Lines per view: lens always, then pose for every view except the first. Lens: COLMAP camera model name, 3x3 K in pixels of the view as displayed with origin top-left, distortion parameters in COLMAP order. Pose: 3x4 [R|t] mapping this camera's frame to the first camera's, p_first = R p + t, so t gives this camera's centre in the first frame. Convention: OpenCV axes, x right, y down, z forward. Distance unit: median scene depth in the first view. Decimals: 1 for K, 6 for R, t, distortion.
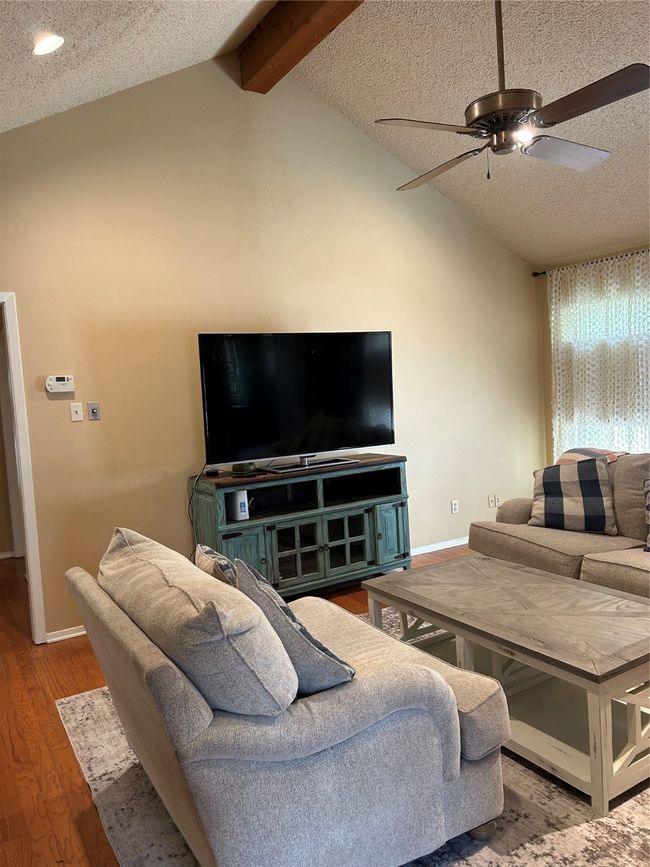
lens RADIAL K [[651.2, 0, 322.2], [0, 651.2, 433.8], [0, 0, 1]] dist [0.067569, -0.071062]
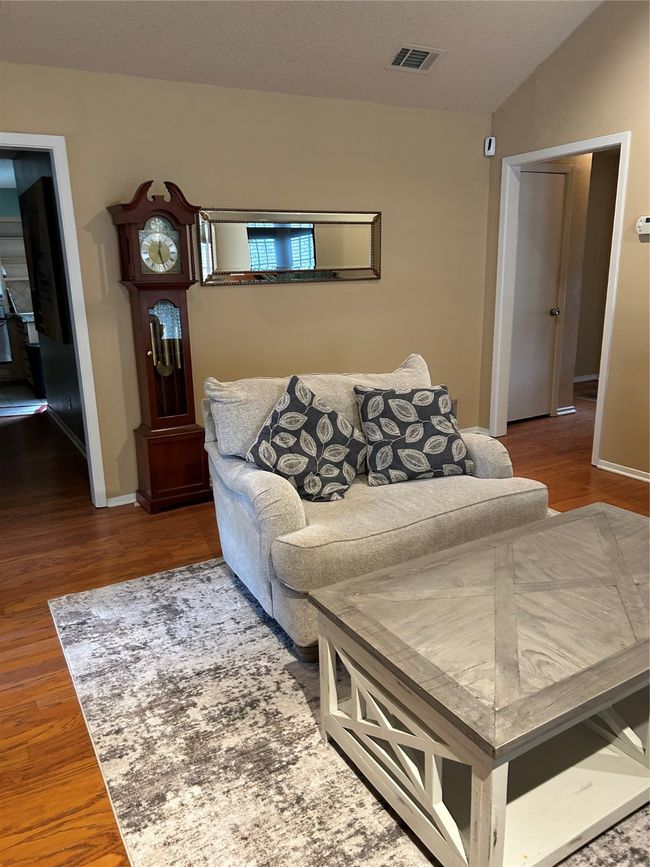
lens RADIAL K [[651.2, 0, 322.2], [0, 651.2, 433.8], [0, 0, 1]] dist [0.067569, -0.071062]
pose [[-0.018783, 0.316331, -0.948463, 0.917295], [-0.041457, 0.947568, 0.316854, -0.104749], [0.998964, 0.045272, -0.004684, 0.760997]]
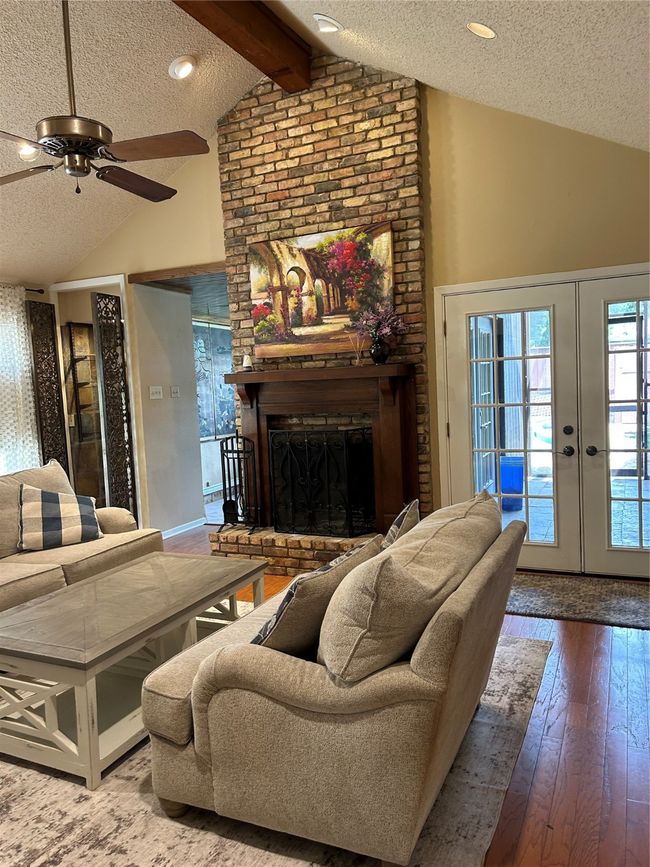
lens RADIAL K [[651.2, 0, 322.2], [0, 651.2, 433.8], [0, 0, 1]] dist [0.067569, -0.071062]
pose [[-0.553718, 0.020366, 0.832455, -0.796520], [0.136748, 0.988352, 0.066780, -0.039813], [-0.821399, 0.150814, -0.550054, 1.320614]]
